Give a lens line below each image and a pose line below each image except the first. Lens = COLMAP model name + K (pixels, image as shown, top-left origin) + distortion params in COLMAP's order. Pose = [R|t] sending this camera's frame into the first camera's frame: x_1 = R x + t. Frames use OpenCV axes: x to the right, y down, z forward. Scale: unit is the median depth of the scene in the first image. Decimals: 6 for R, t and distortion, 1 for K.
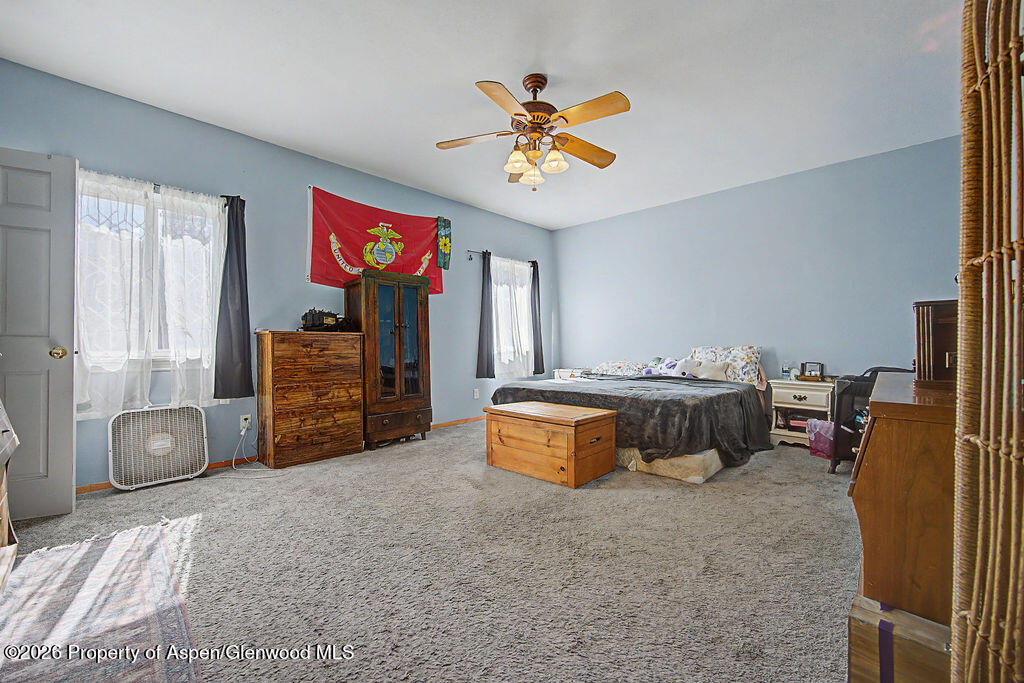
lens RADIAL K [[397.4, 0, 532.5], [0, 397.4, 340.9], [0, 0, 1]] dist [-0.020067, 0.000077]
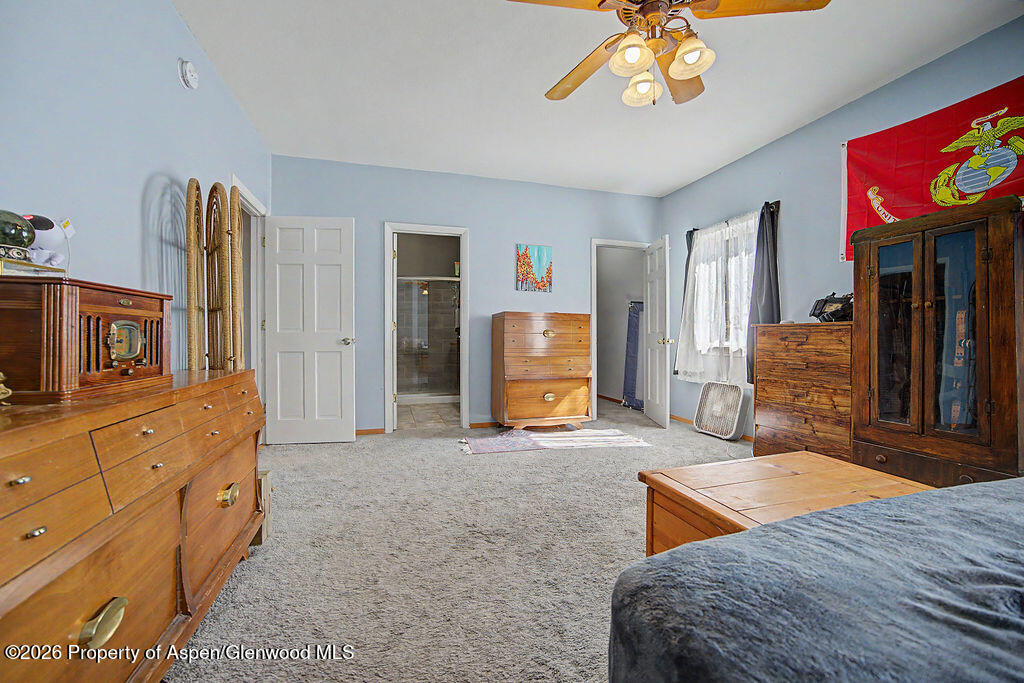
lens RADIAL K [[406.1, 0, 506.6], [0, 406.1, 337.2], [0, 0, 1]] dist [-0.020564, 0.007707]
pose [[-0.511200, 0.003575, -0.859454, 0.456484], [0.006738, 0.999977, 0.000151, 0.003153], [0.859435, -0.005714, -0.511213, 0.740359]]
